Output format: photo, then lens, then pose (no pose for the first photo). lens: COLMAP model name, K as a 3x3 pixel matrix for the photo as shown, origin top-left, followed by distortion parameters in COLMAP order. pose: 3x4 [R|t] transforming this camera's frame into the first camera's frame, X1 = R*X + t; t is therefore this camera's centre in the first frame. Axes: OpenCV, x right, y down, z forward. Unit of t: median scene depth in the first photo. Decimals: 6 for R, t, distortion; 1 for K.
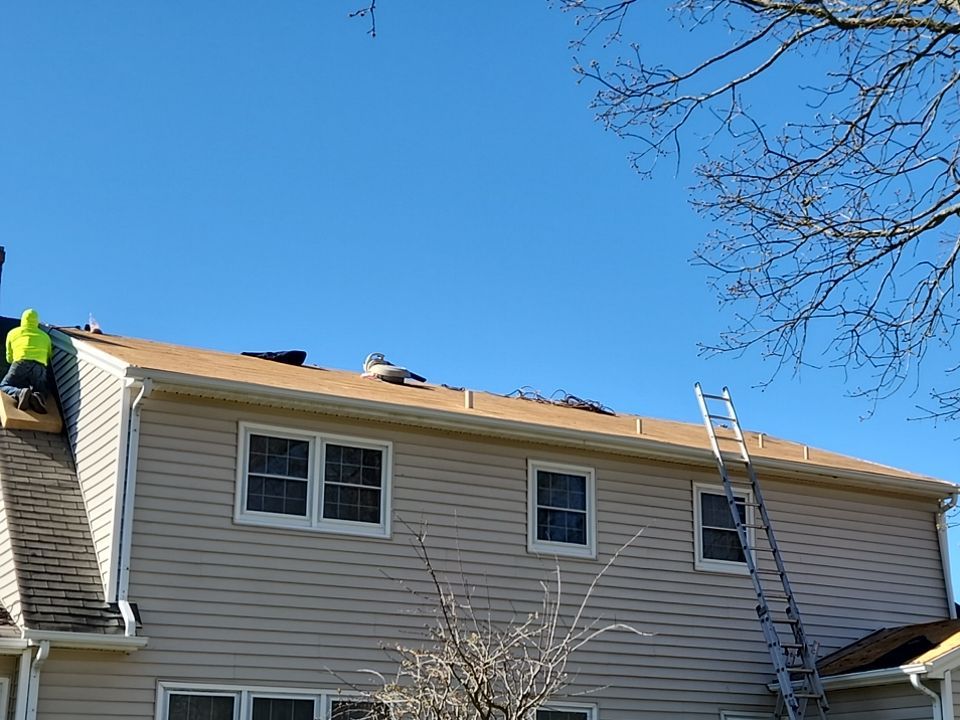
lens RADIAL K [[1604.8, 0, 477.7], [0, 1604.8, 356.9], [0, 0, 1]] dist [0.077636, 0.000000]
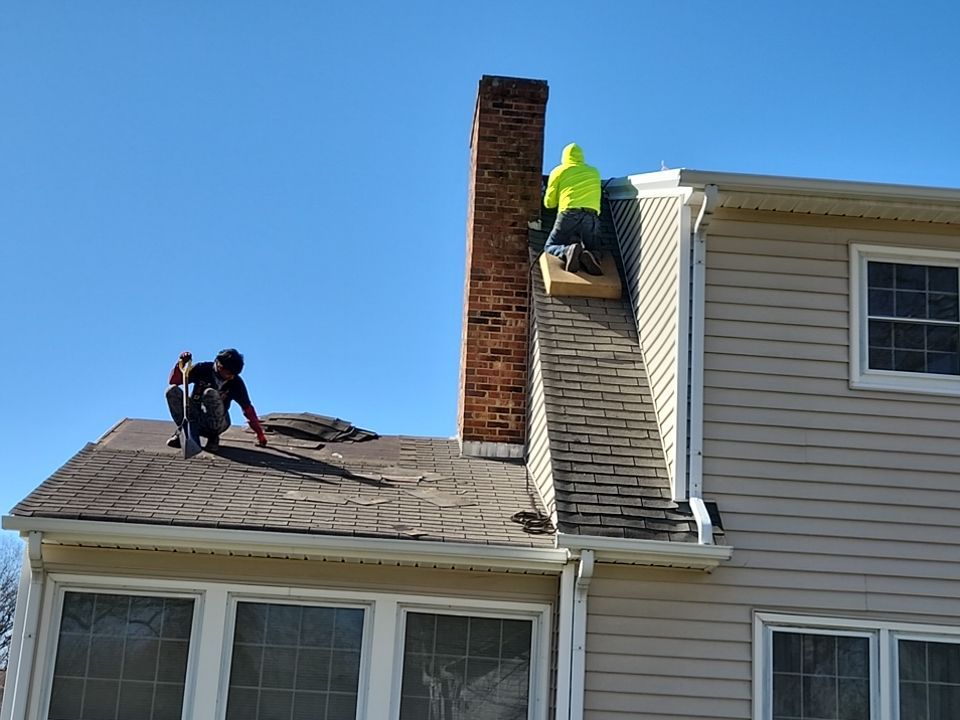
lens RADIAL K [[1604.8, 0, 476.4], [0, 1604.8, 369.0], [0, 0, 1]] dist [0.077636, 0.000000]
pose [[0.914900, -0.065253, -0.398371, -0.023350], [0.068923, 0.997609, -0.005119, 0.088238], [0.397752, -0.022774, 0.917210, 0.307042]]
